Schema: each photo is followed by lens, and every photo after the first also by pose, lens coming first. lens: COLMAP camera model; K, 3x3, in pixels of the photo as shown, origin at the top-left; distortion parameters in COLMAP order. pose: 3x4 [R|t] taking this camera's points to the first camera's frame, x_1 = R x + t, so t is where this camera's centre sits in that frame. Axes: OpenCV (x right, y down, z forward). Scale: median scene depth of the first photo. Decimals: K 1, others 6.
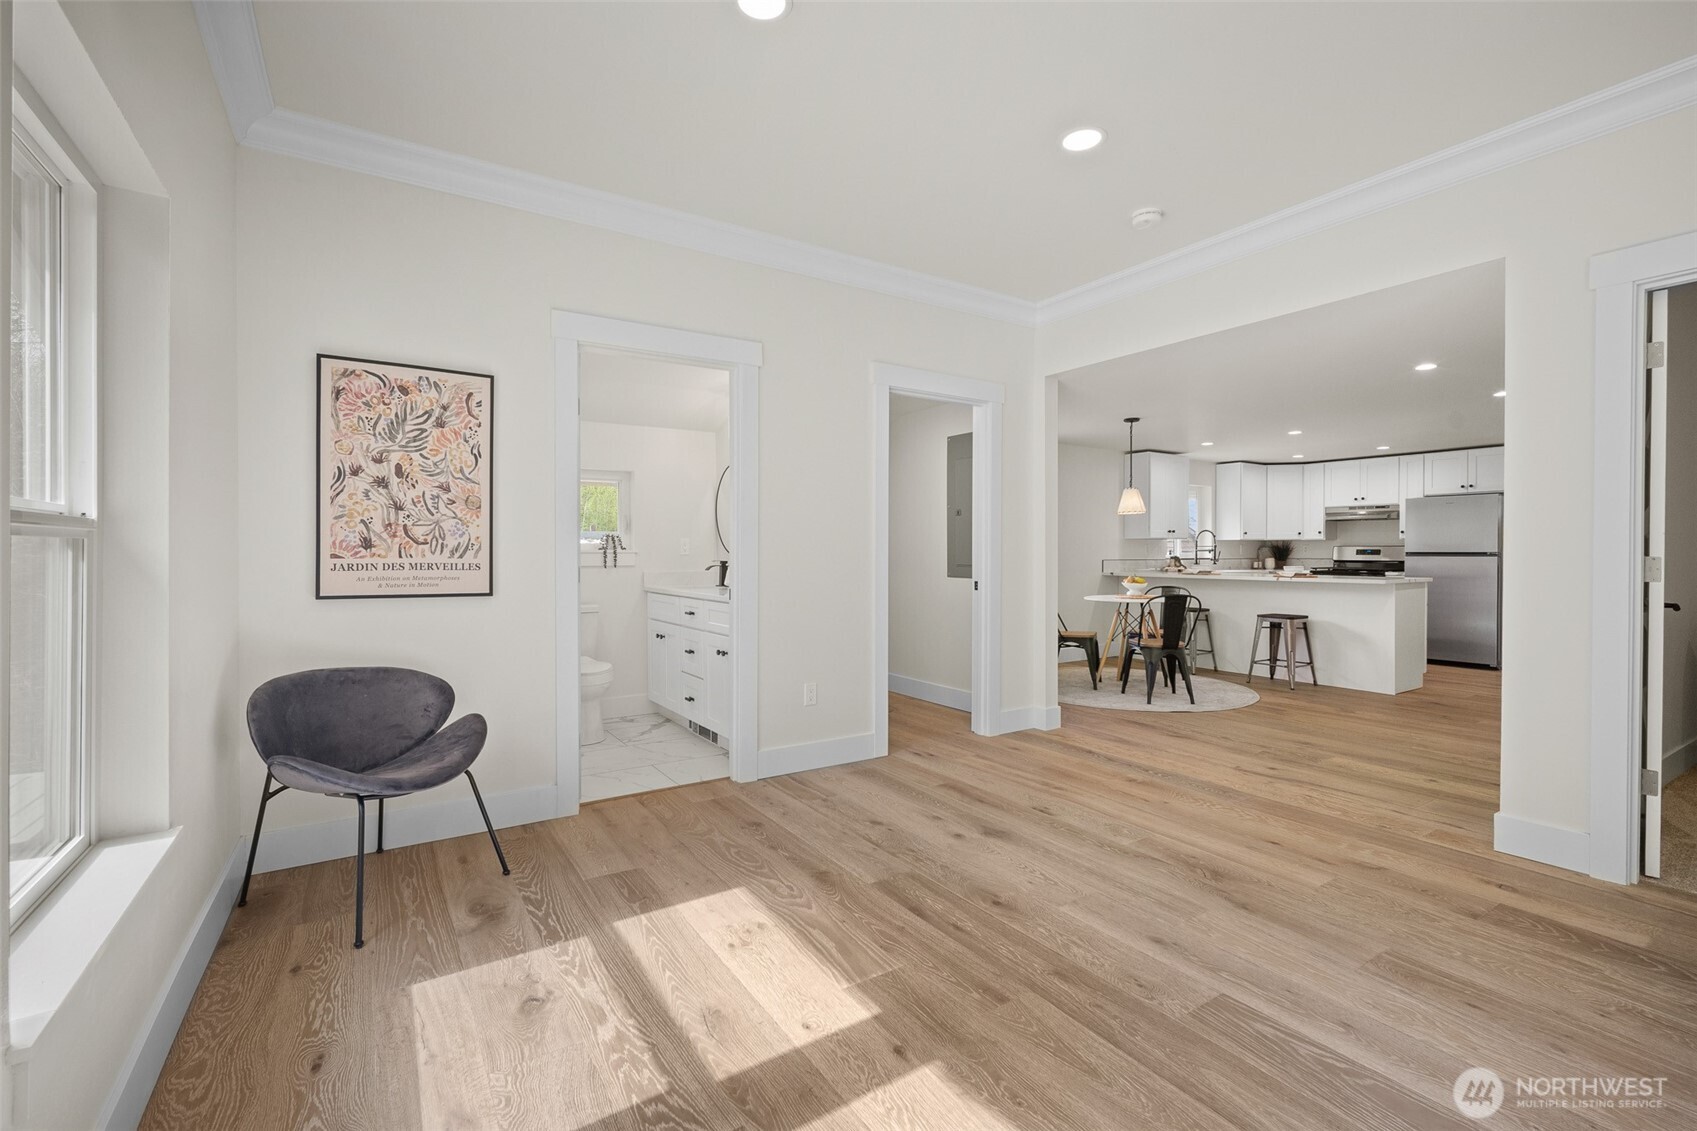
lens RADIAL K [[744.1, 0, 862.4], [0, 744.1, 554.3], [0, 0, 1]] dist [-0.010385, 0.002893]
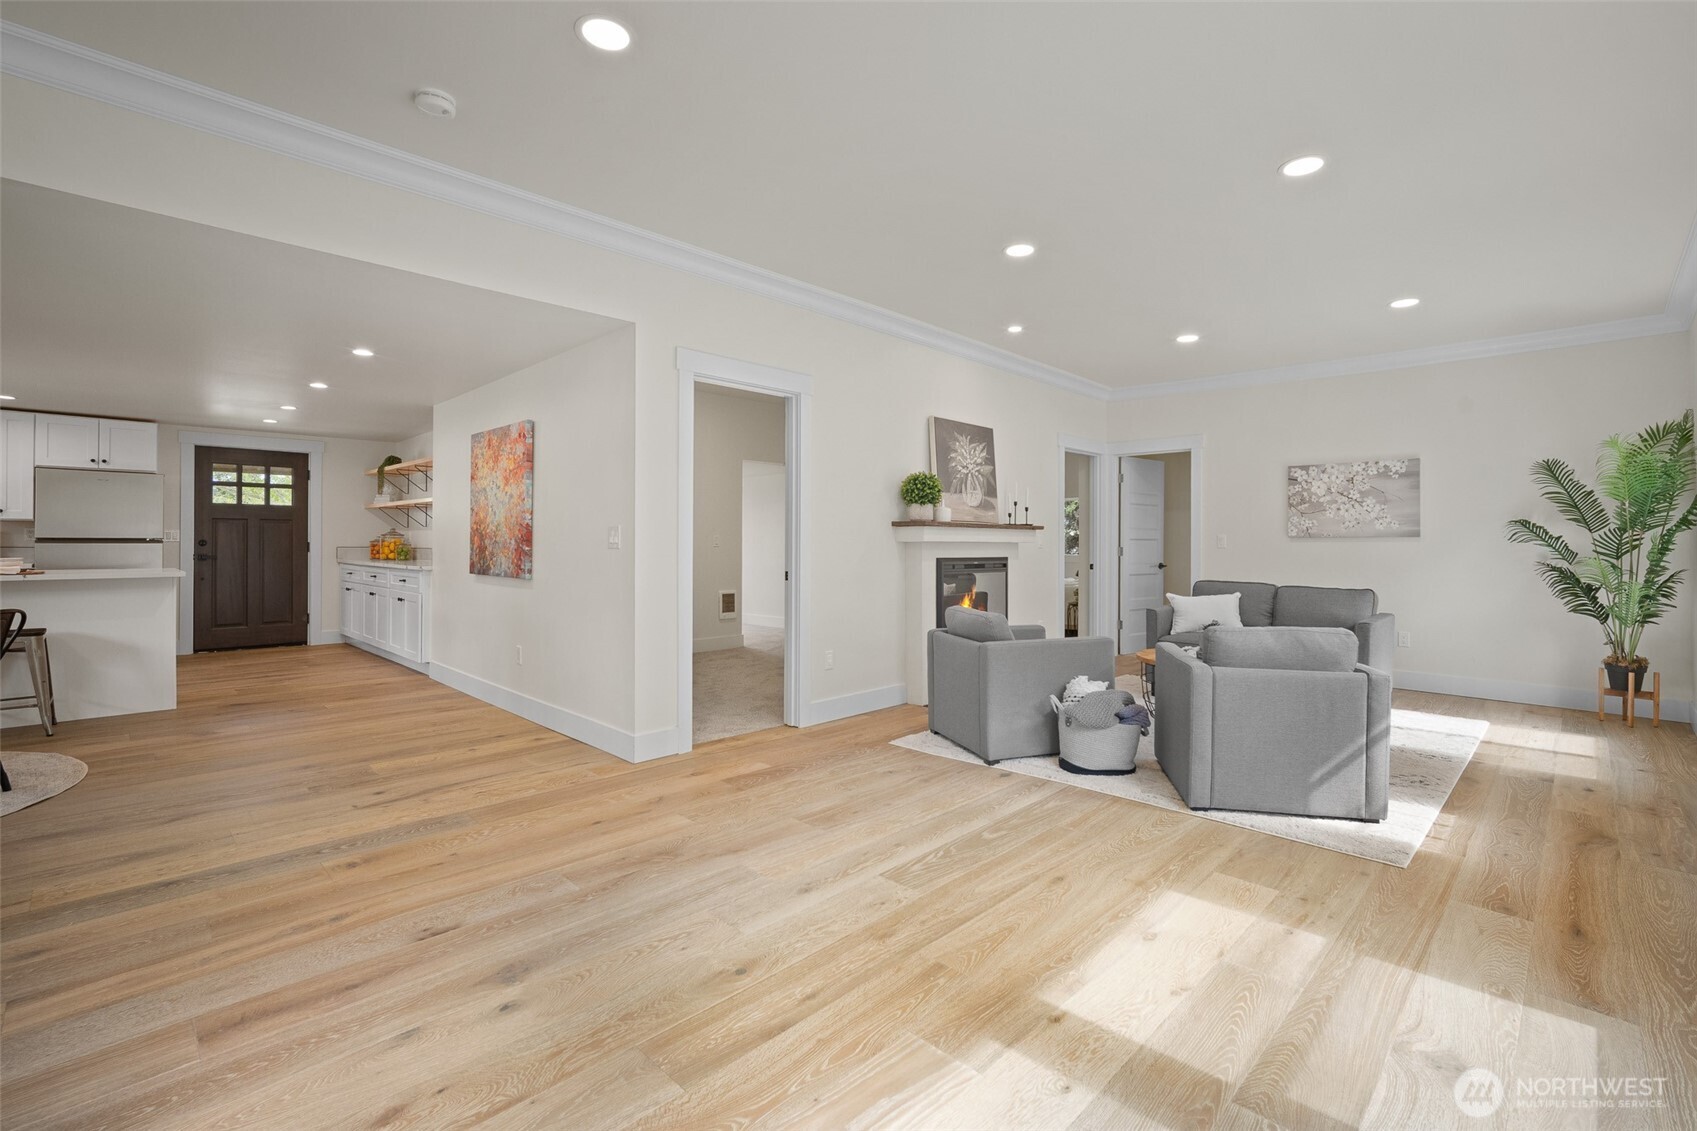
lens RADIAL K [[744.1, 0, 854.5], [0, 744.1, 543.0], [0, 0, 1]] dist [-0.010385, 0.002893]
pose [[-0.201812, -0.002043, 0.979422, -0.514119], [-0.002760, 0.999995, 0.001517, -0.002540], [-0.979420, -0.002398, -0.201817, 0.835319]]
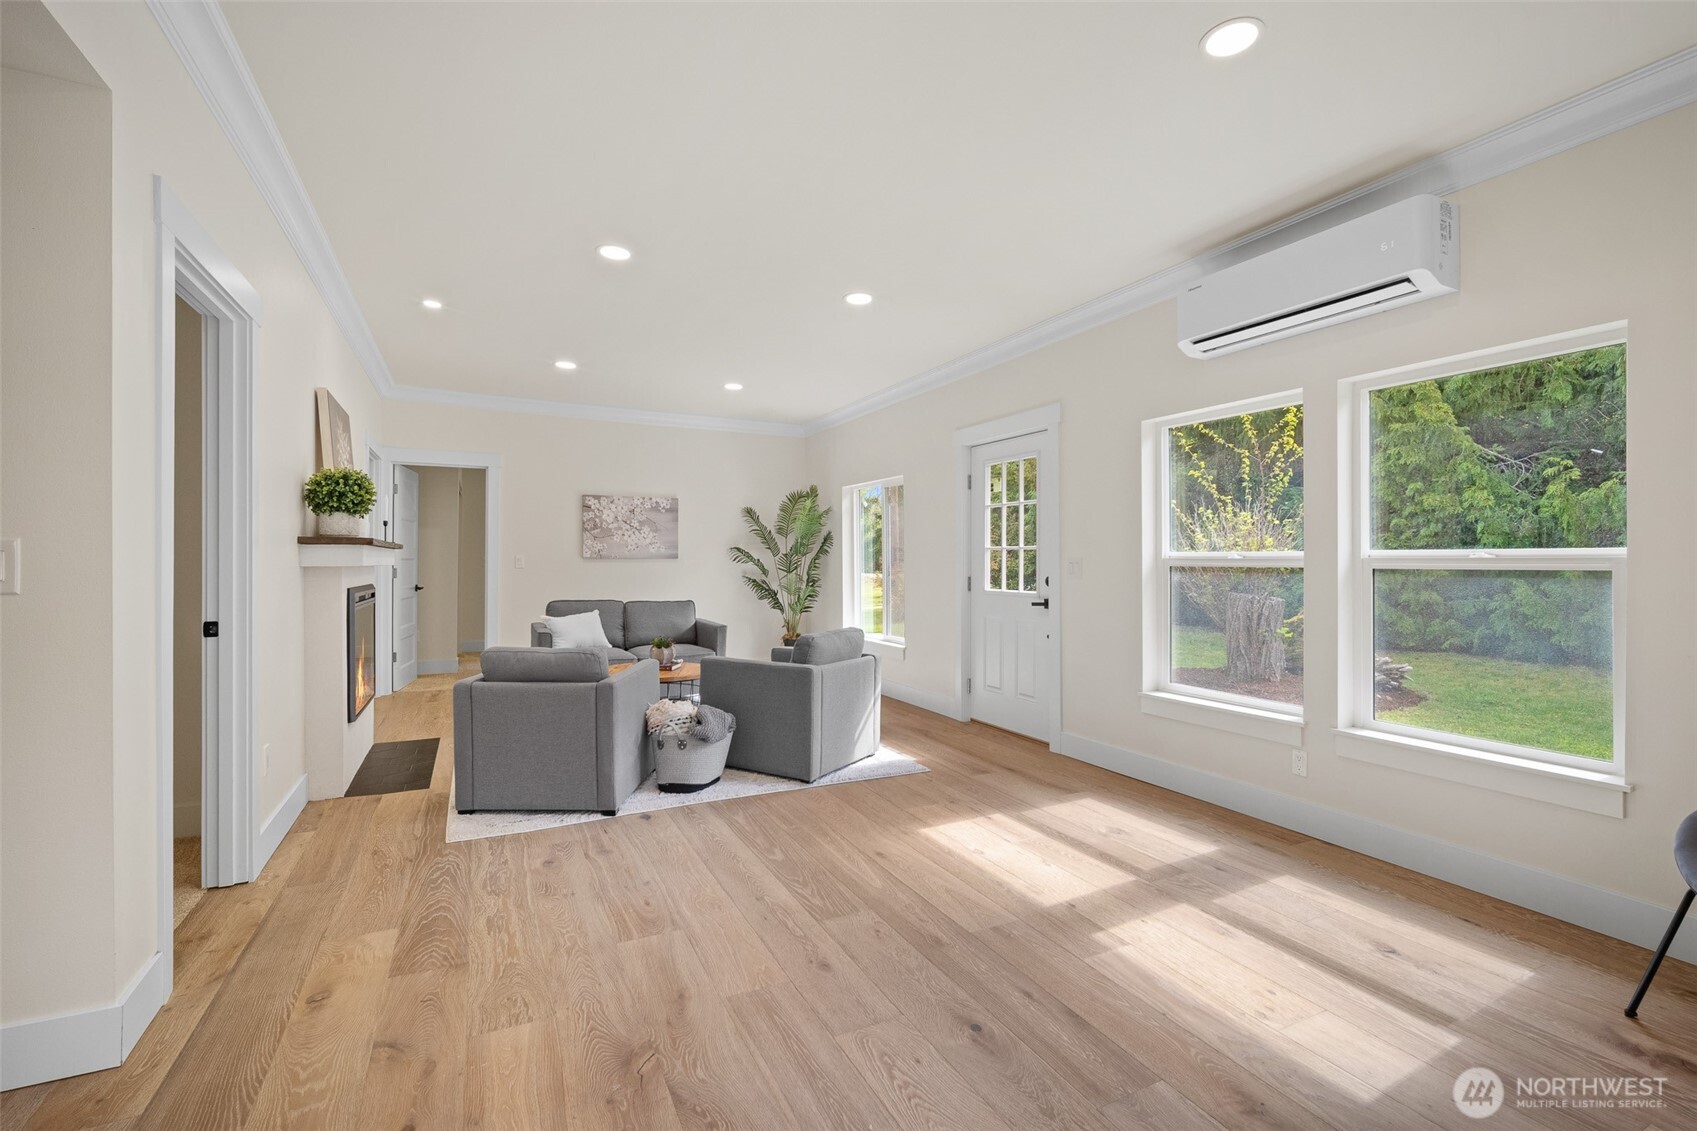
lens RADIAL K [[744.1, 0, 837.9], [0, 744.1, 566.9], [0, 0, 1]] dist [-0.010385, 0.002893]
pose [[-0.989685, -0.007835, 0.143048, 0.174659], [-0.006486, 0.999930, 0.009894, -0.020175], [-0.143116, 0.008864, -0.989666, 1.436662]]
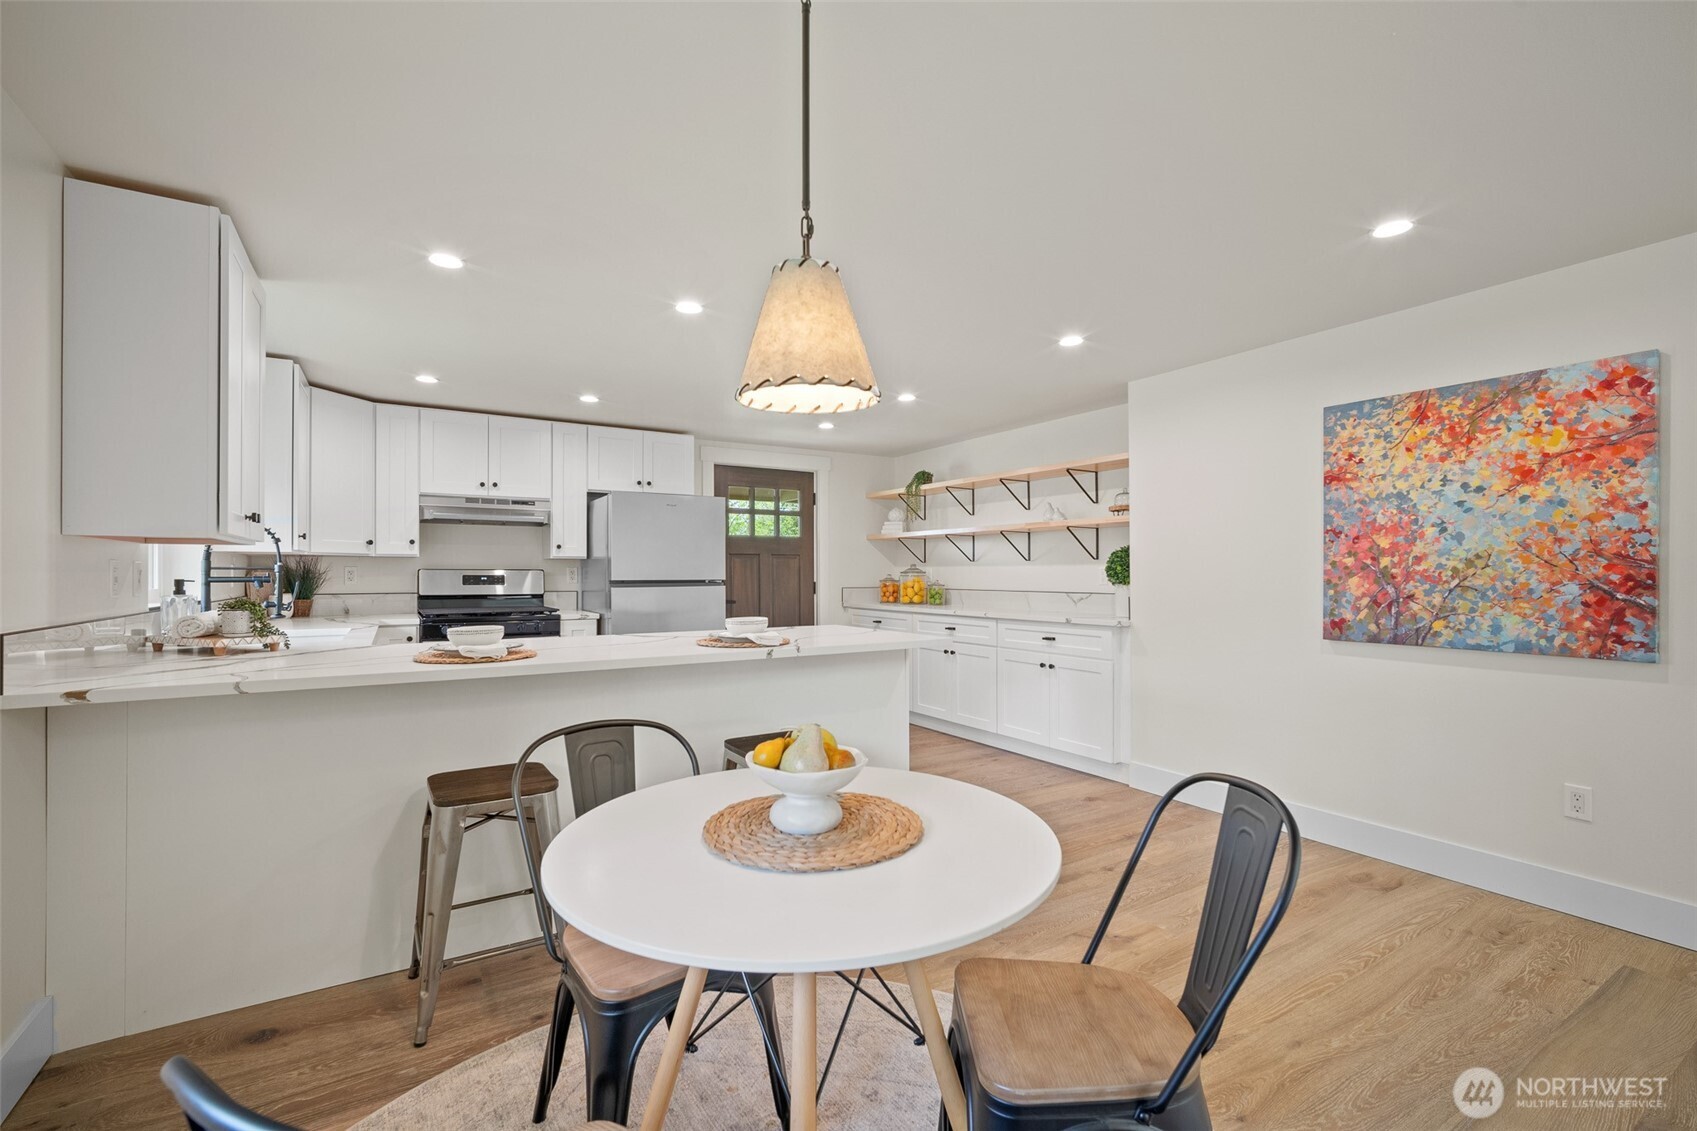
lens RADIAL K [[744.1, 0, 850.0], [0, 744.1, 567.3], [0, 0, 1]] dist [-0.010385, 0.002893]
pose [[0.042510, 0.007362, 0.999069, 0.357341], [0.002955, 0.999968, -0.007495, -0.022166], [-0.999092, 0.003271, 0.042487, 2.057363]]
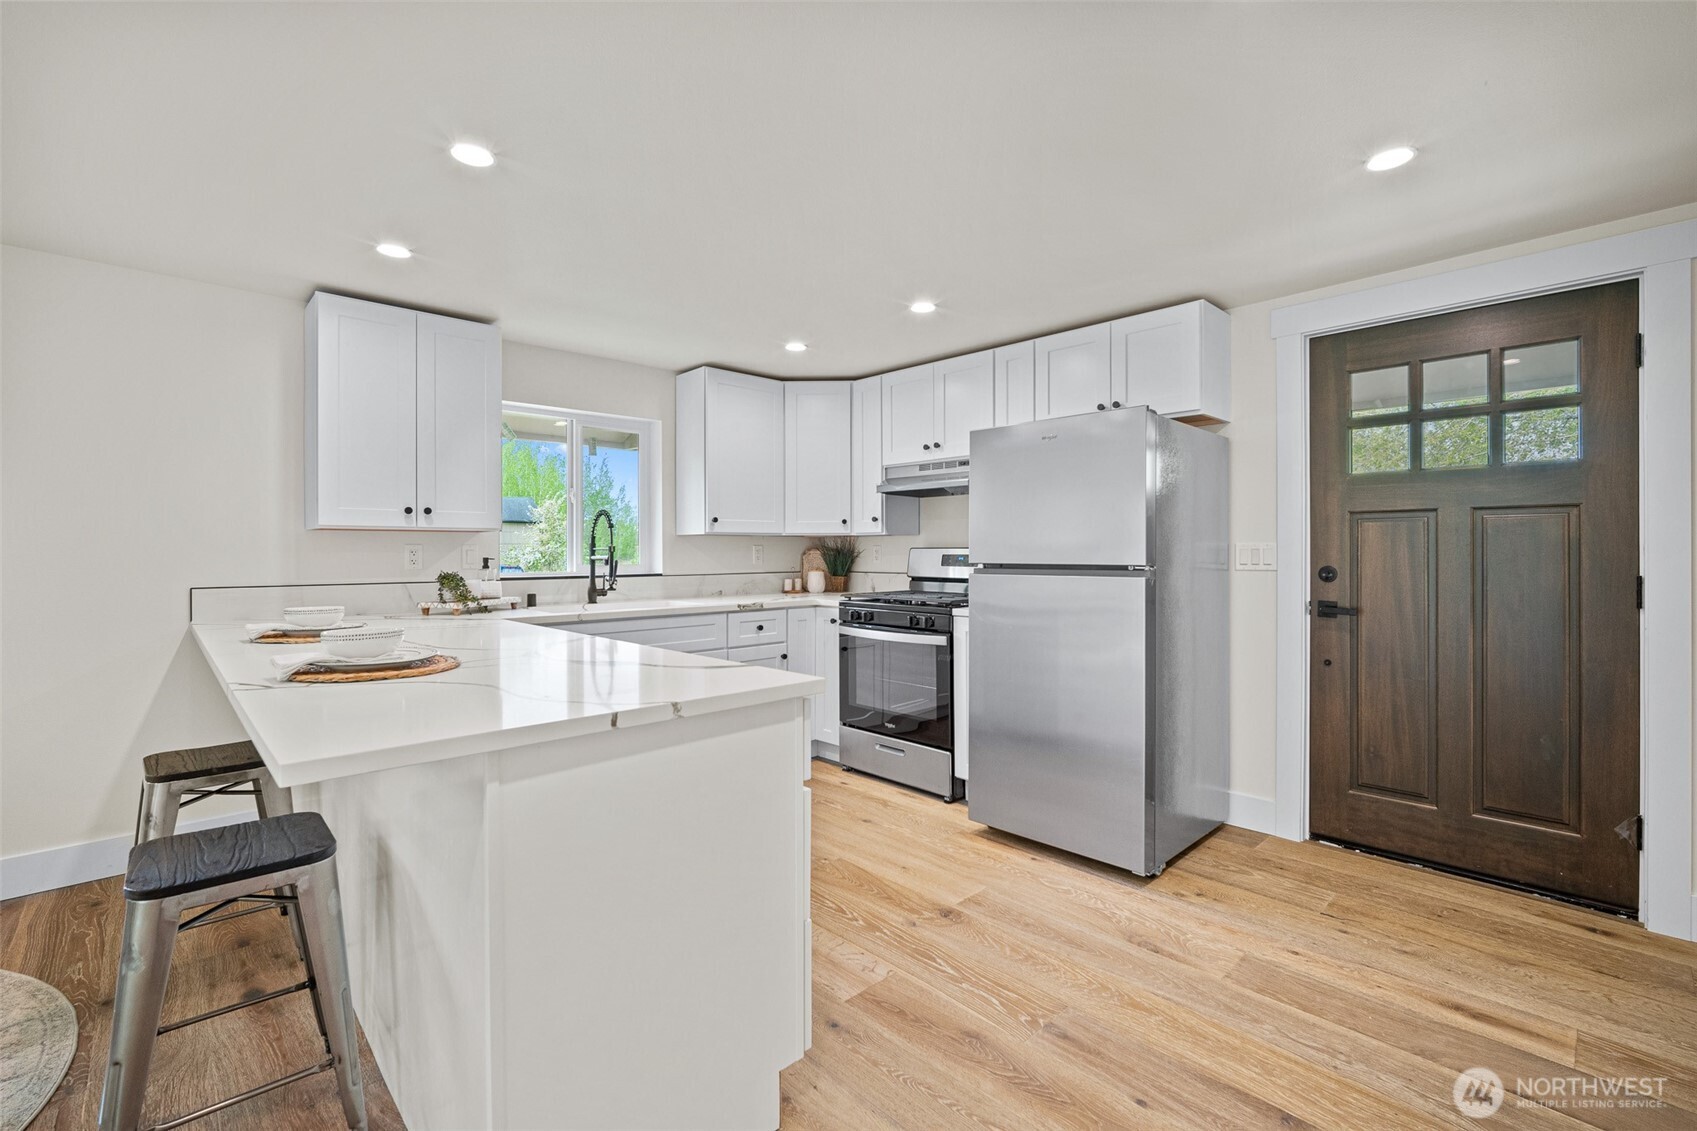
lens RADIAL K [[744.1, 0, 845.6], [0, 744.1, 553.8], [0, 0, 1]] dist [-0.010385, 0.002893]
pose [[0.986211, -0.002331, 0.165478, 1.576017], [0.002126, 0.999997, 0.001415, -0.023611], [-0.165481, -0.001044, 0.986212, 1.603316]]
